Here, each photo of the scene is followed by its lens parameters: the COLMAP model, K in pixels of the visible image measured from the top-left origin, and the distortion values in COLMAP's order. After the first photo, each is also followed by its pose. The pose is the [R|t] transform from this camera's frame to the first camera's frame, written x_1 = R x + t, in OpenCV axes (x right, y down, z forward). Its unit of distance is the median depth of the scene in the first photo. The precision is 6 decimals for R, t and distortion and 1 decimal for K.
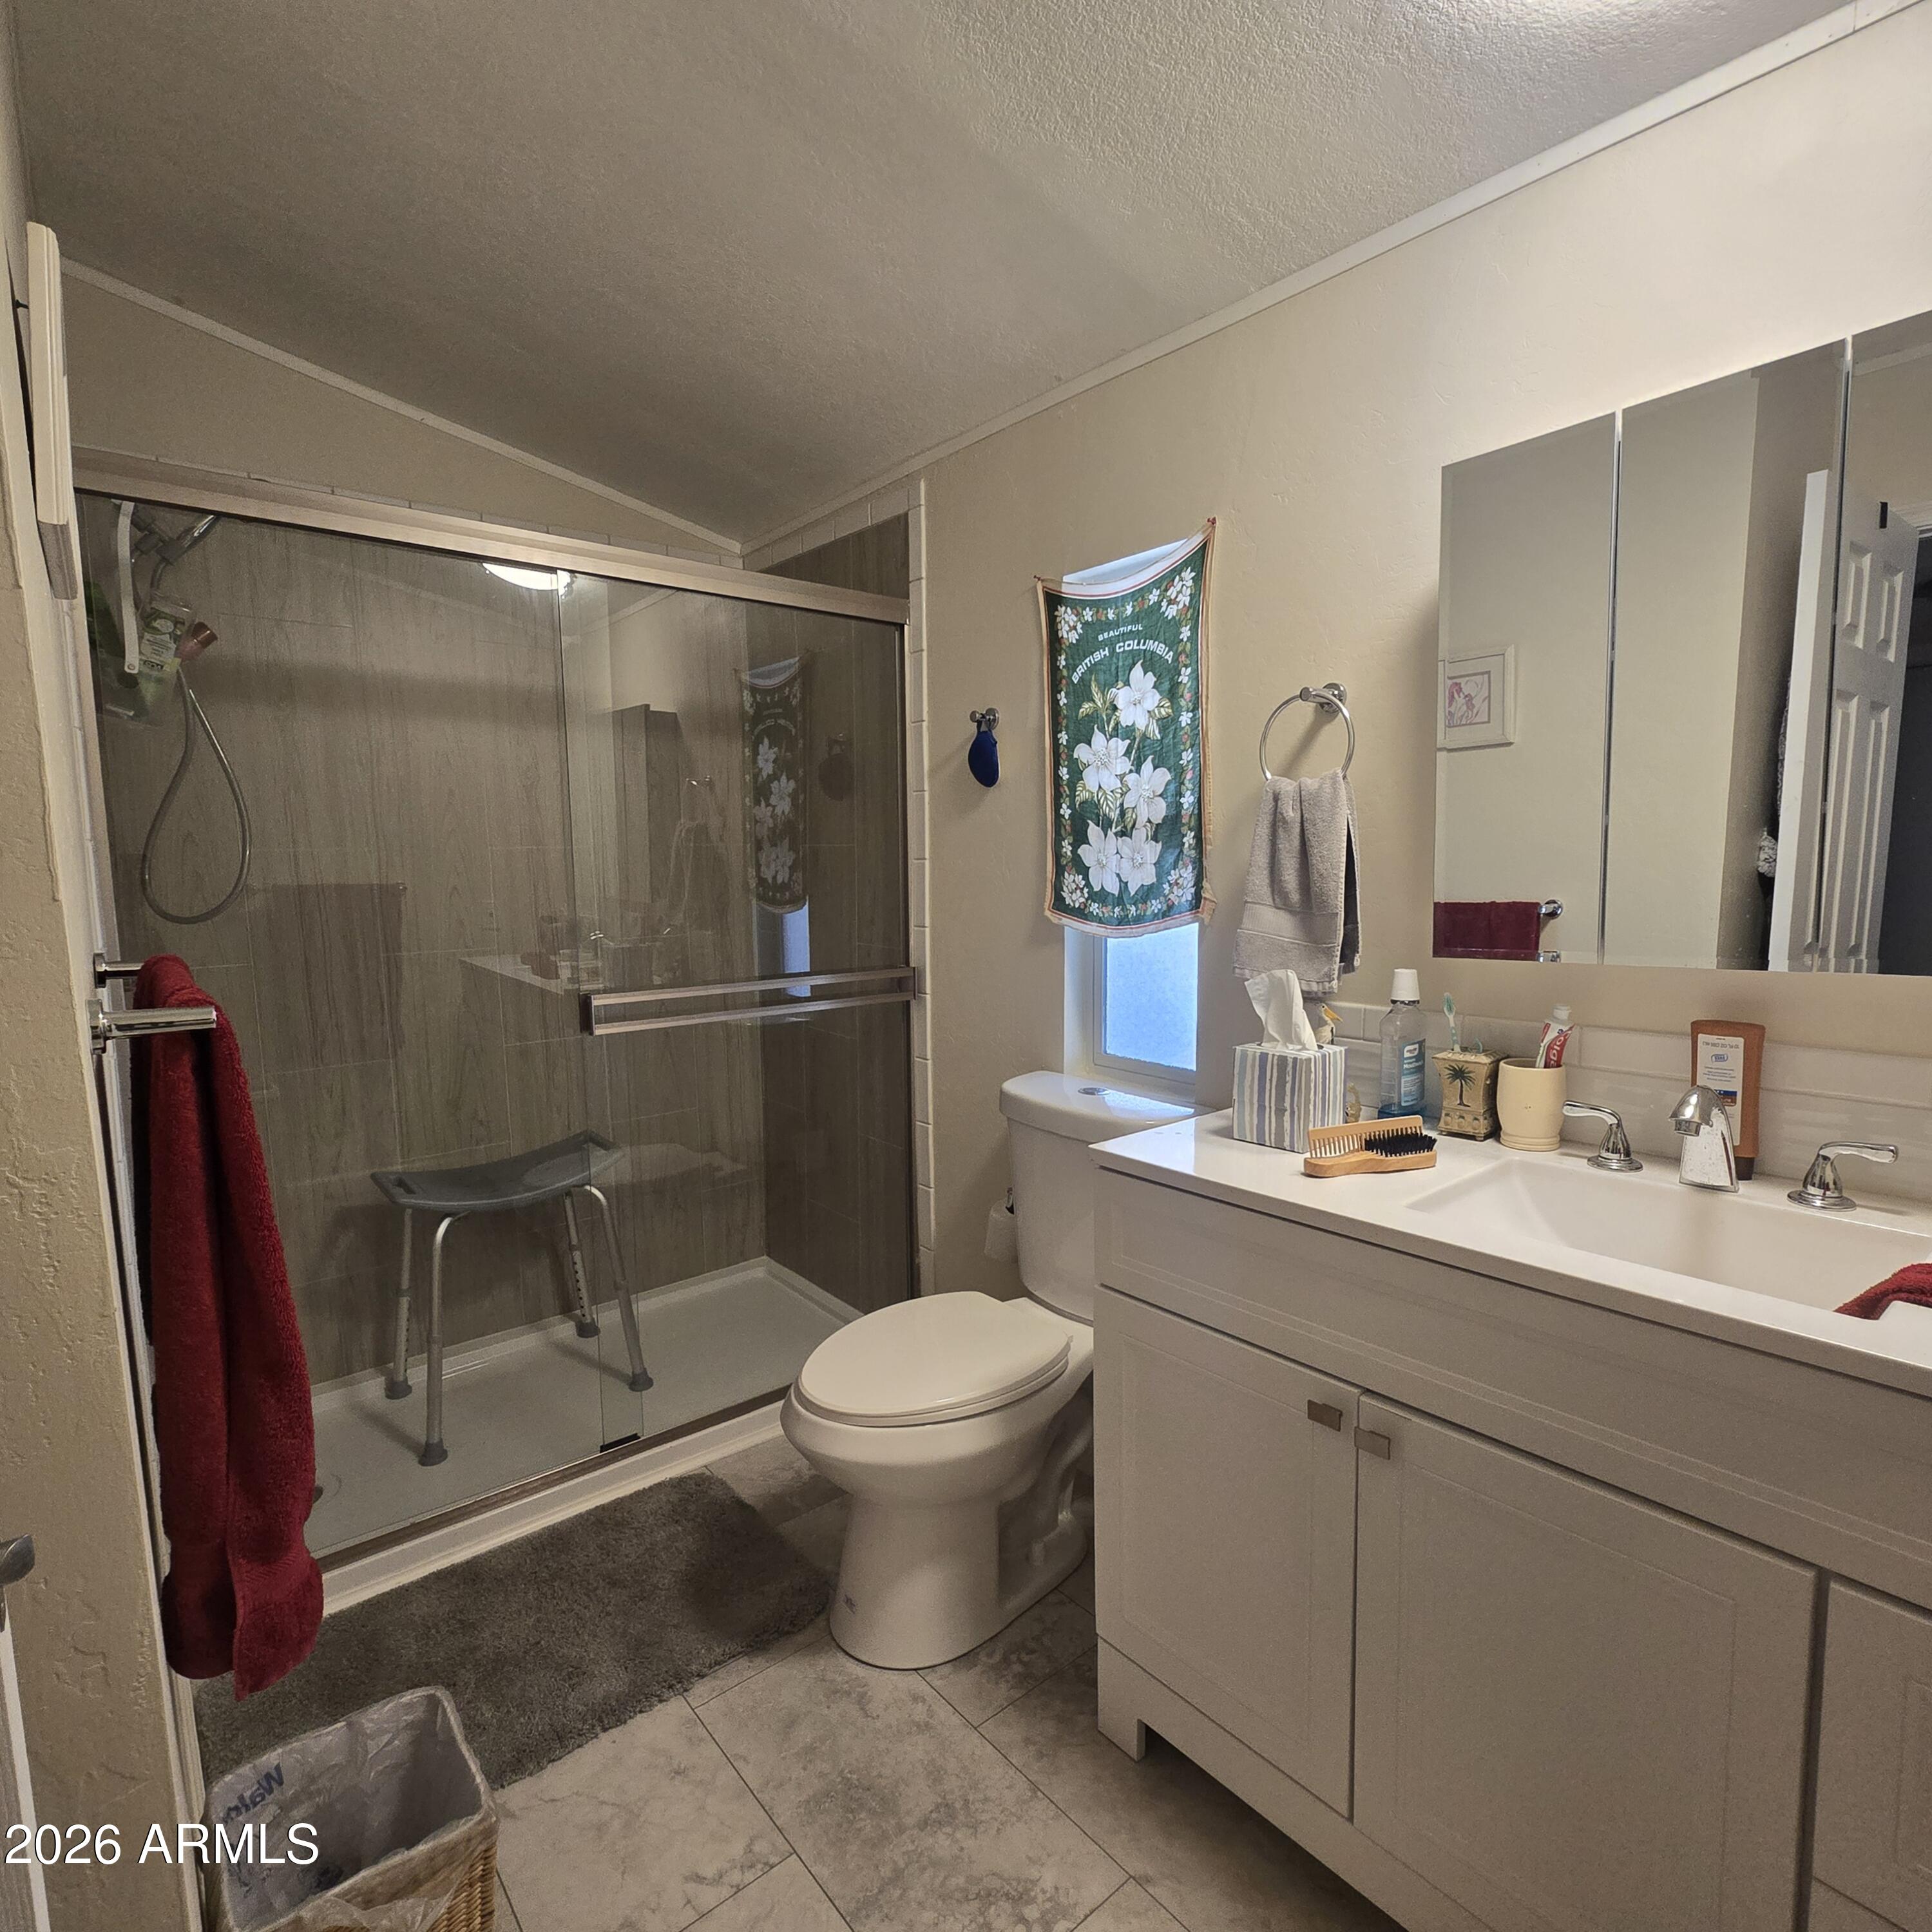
lens RADIAL K [[1051.5, 0, 971.0], [0, 1051.5, 965.1], [0, 0, 1]] dist [-0.005421, 0.001672]
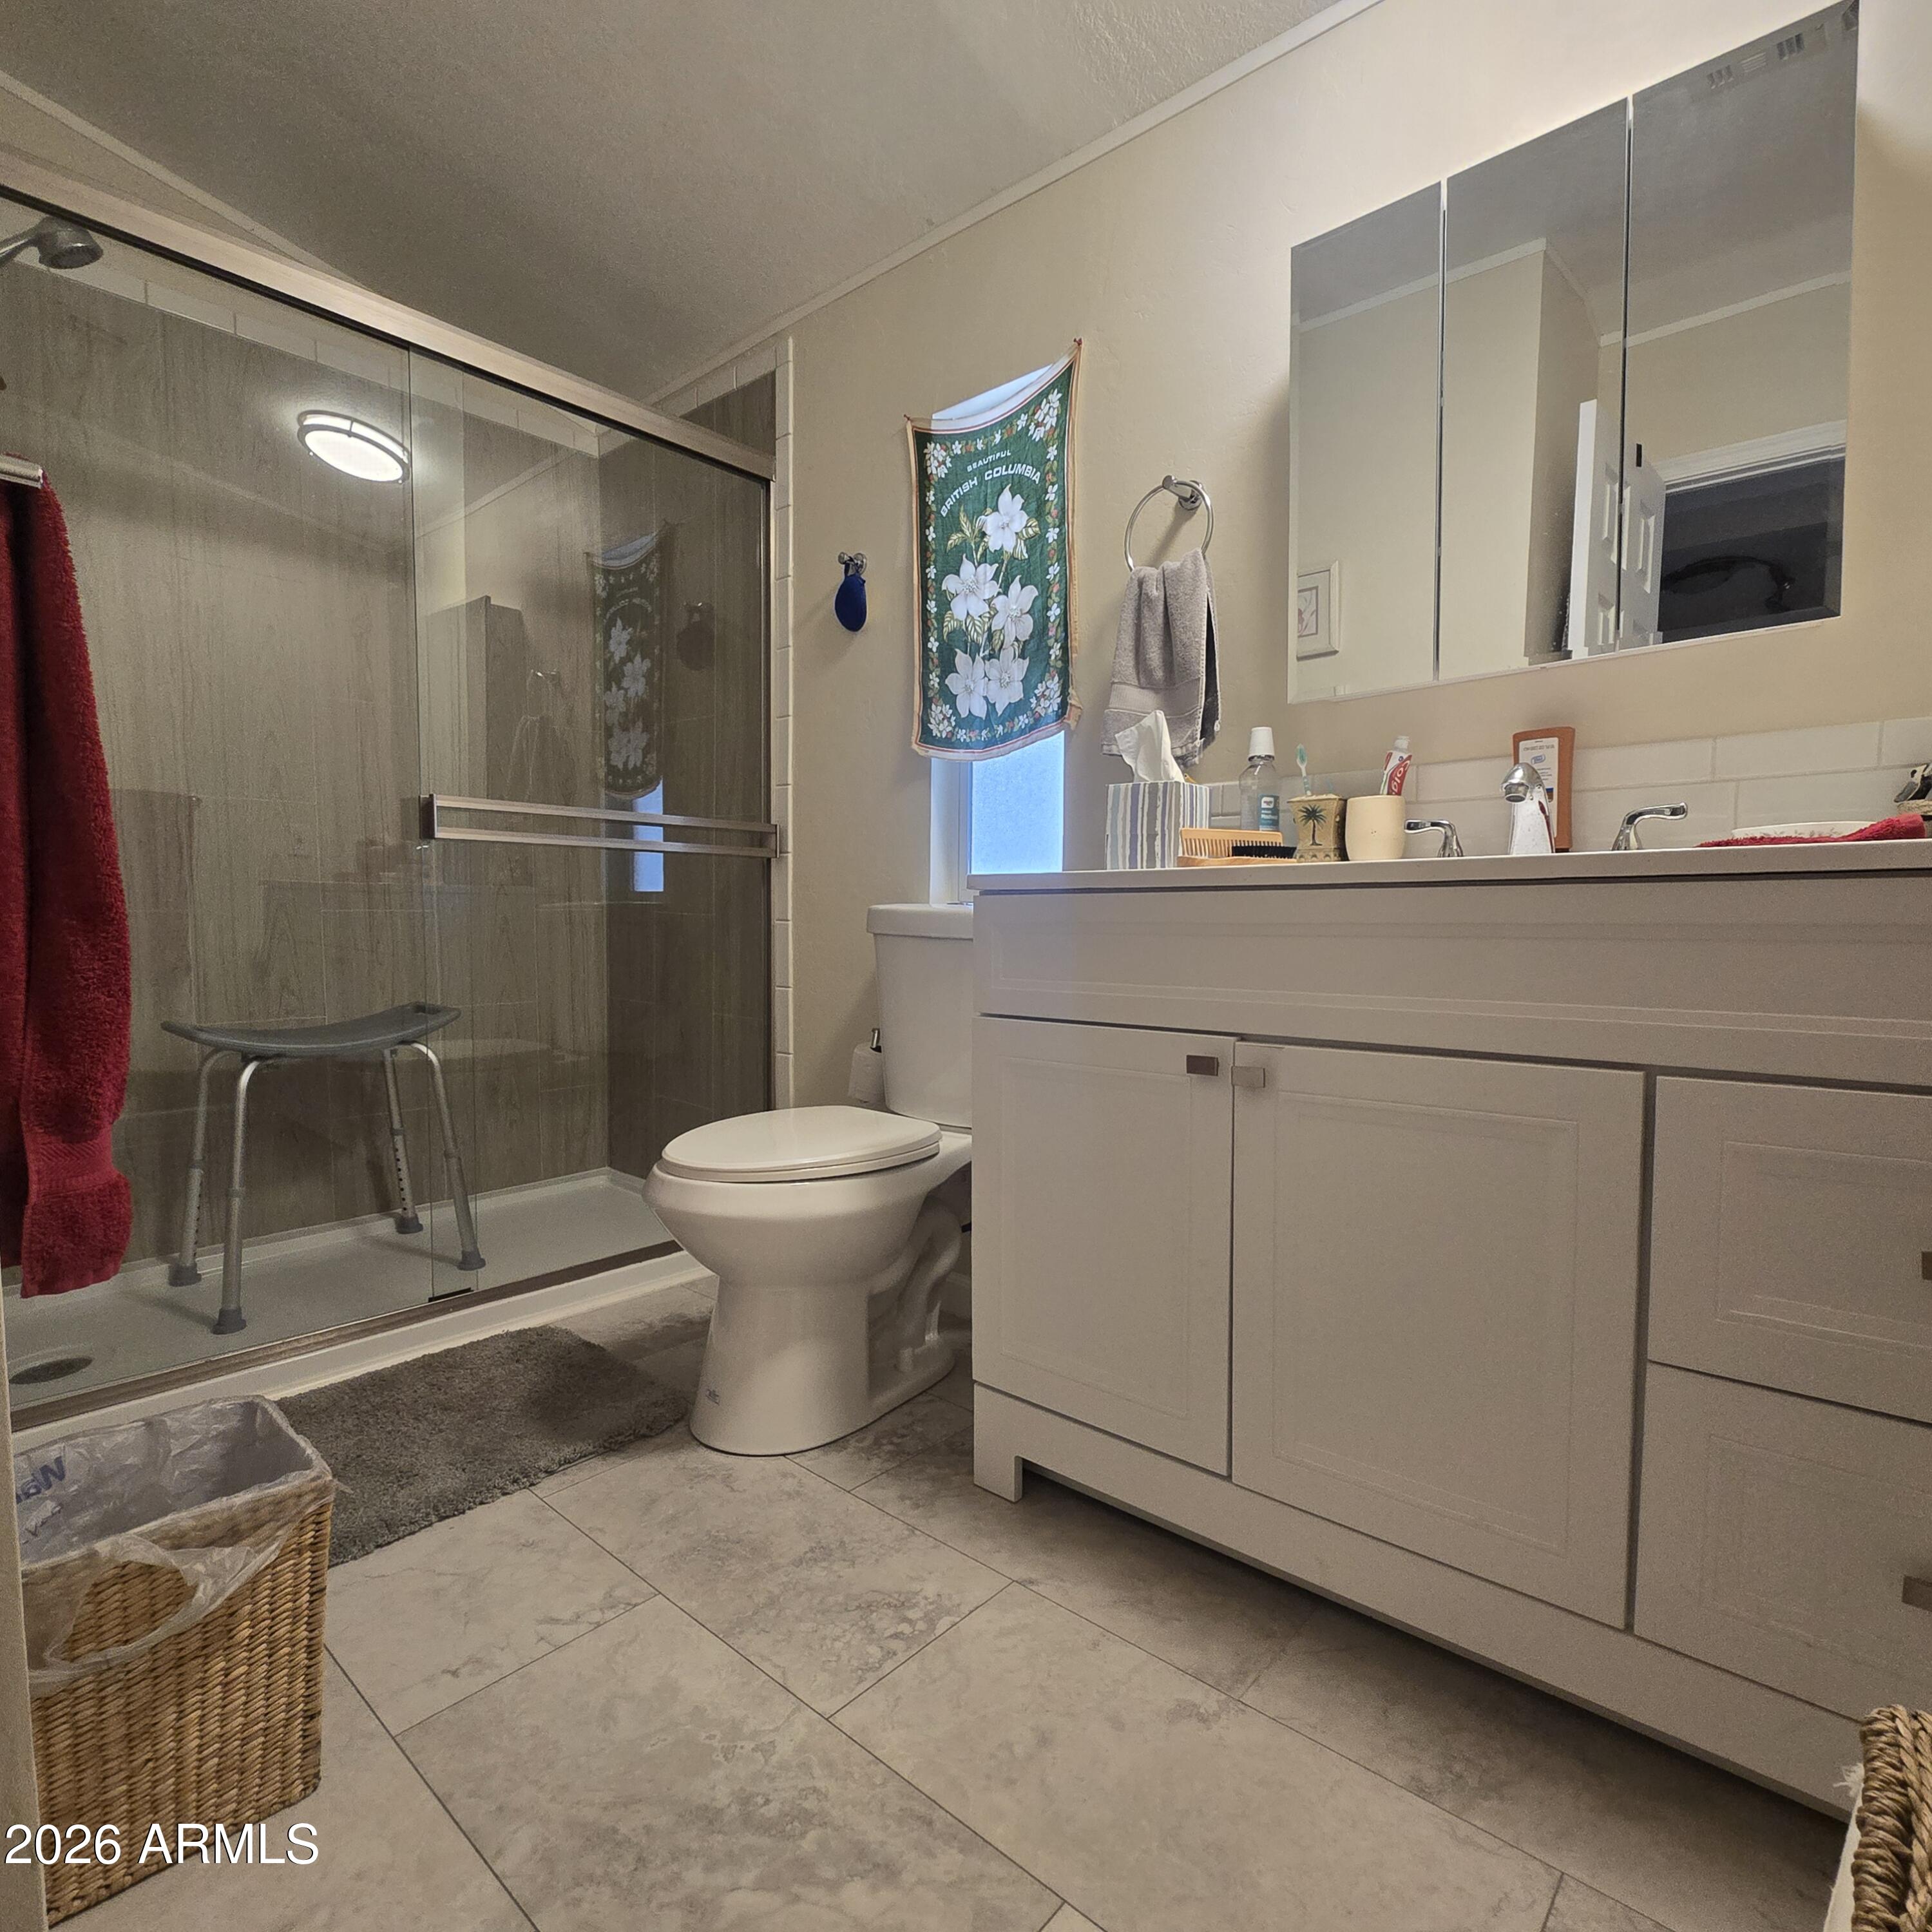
lens RADIAL K [[1051.5, 0, 971.0], [0, 1051.5, 965.1], [0, 0, 1]] dist [-0.005421, 0.001672]
pose [[0.988183, 0.009032, 0.153012, -0.029383], [-0.002065, 0.998956, -0.045633, 0.229370], [-0.153265, 0.044778, 0.987170, 0.004619]]
